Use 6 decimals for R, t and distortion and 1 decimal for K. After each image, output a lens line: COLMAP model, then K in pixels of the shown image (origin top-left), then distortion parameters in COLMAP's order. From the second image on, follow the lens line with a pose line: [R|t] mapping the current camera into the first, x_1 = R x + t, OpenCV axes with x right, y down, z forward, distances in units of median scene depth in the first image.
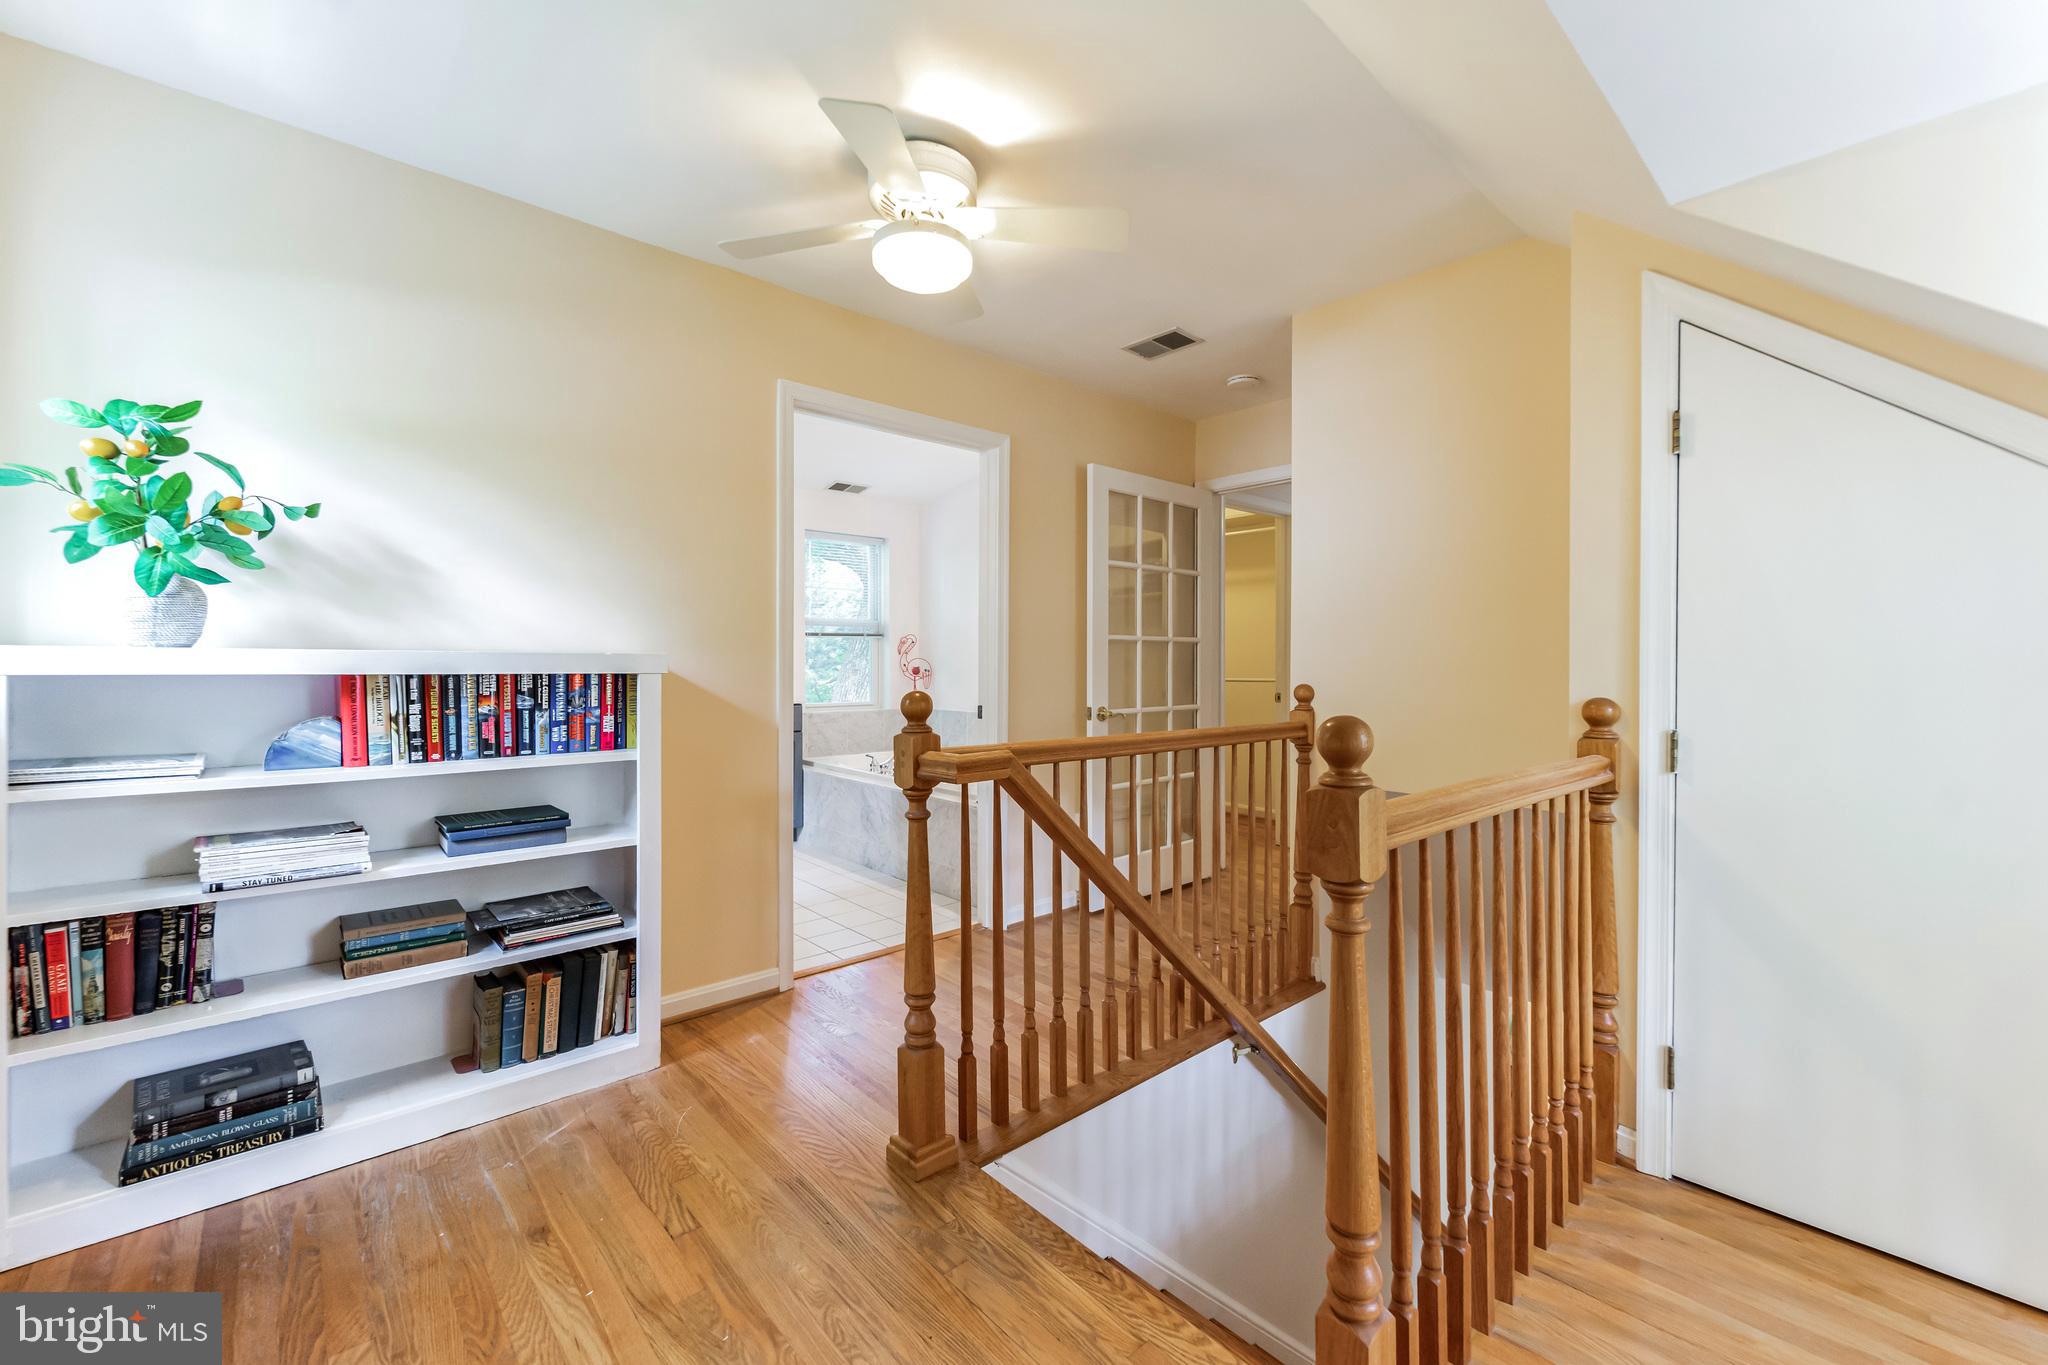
lens RADIAL K [[842.1, 0, 1025.8], [0, 842.1, 667.7], [0, 0, 1]] dist [-0.001335, -0.000257]
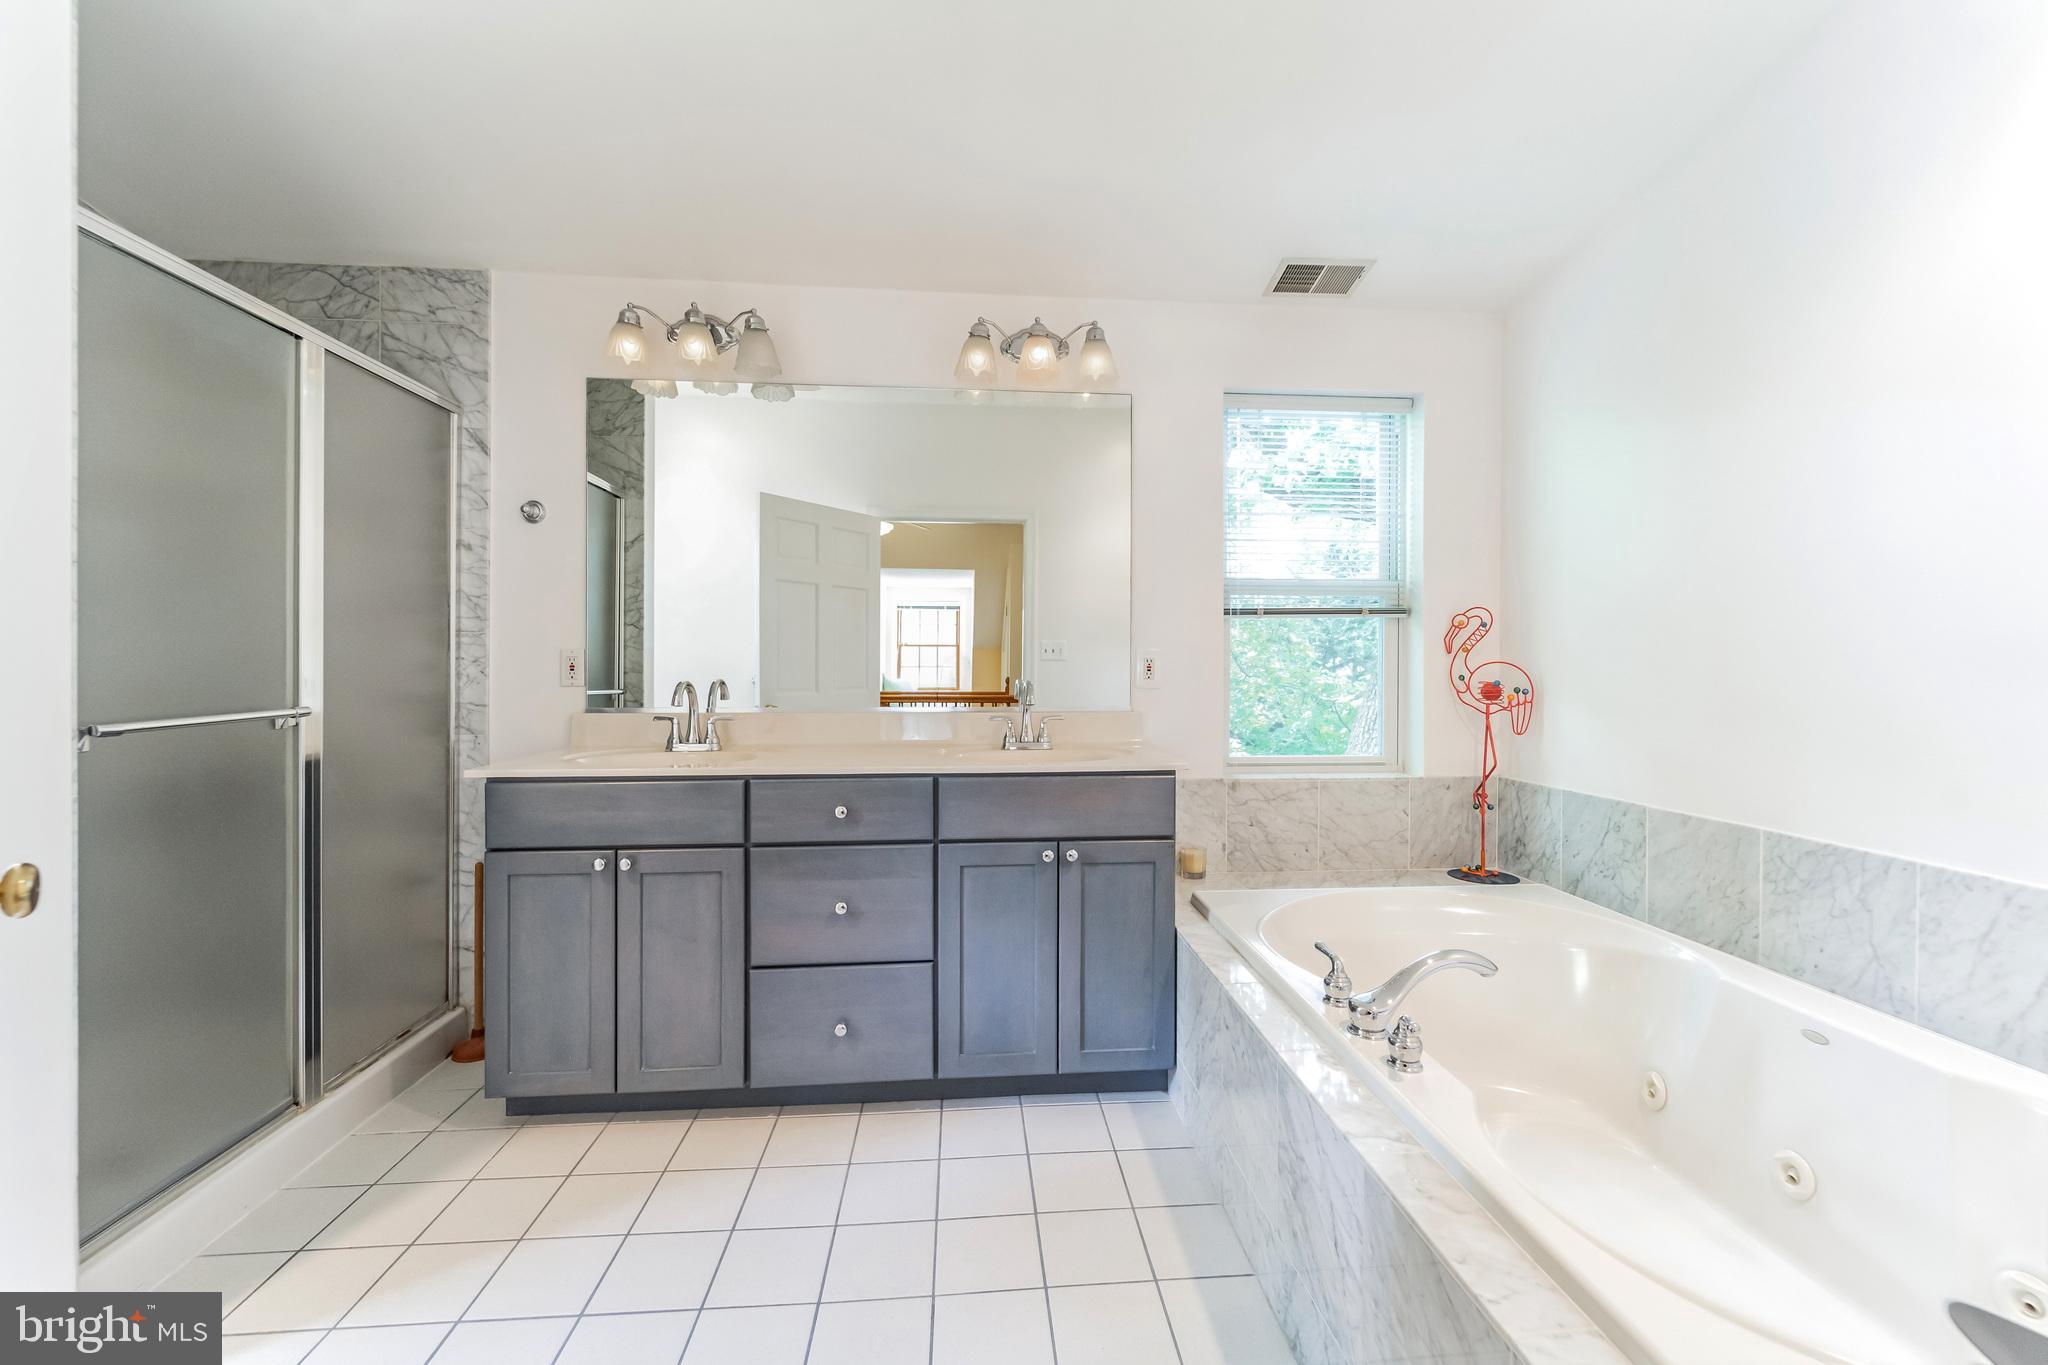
lens RADIAL K [[842.1, 0, 1027.9], [0, 842.1, 674.9], [0, 0, 1]] dist [-0.001335, -0.000257]
pose [[0.800888, 0.005492, -0.598789, -0.063362], [-0.004039, 0.999985, 0.003769, -0.005407], [0.598801, -0.000599, 0.800898, 0.521546]]
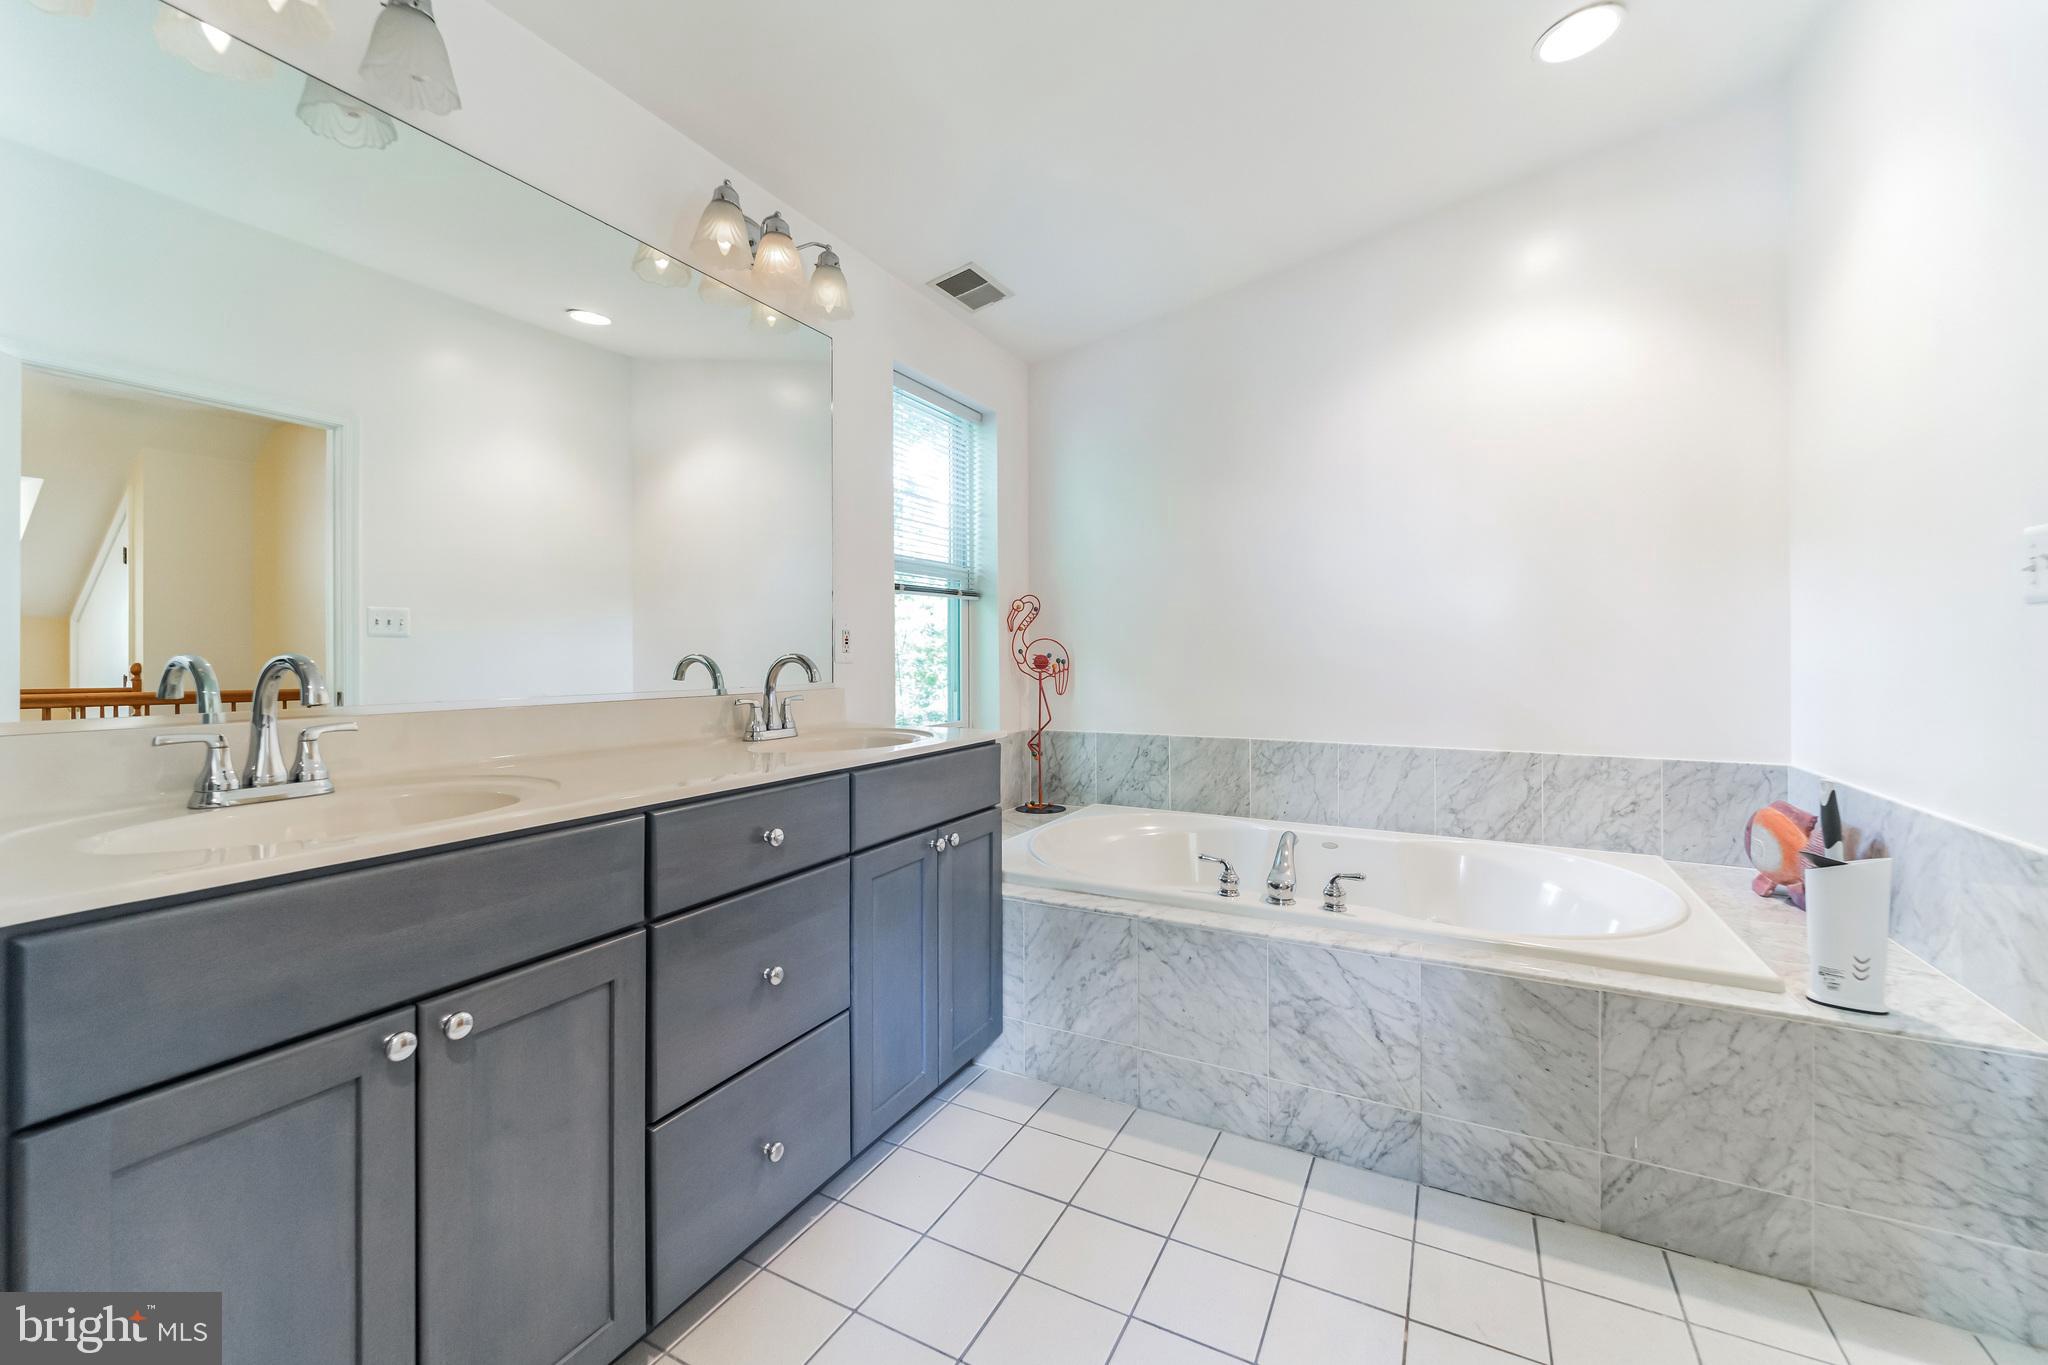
lens RADIAL K [[842.1, 0, 1044.7], [0, 842.1, 656.5], [0, 0, 1]] dist [-0.001335, -0.000257]
pose [[0.927934, -0.005028, 0.372711, -0.335516], [0.006206, 0.999979, -0.001960, 0.001404], [-0.372693, 0.004132, 0.927945, 0.501128]]
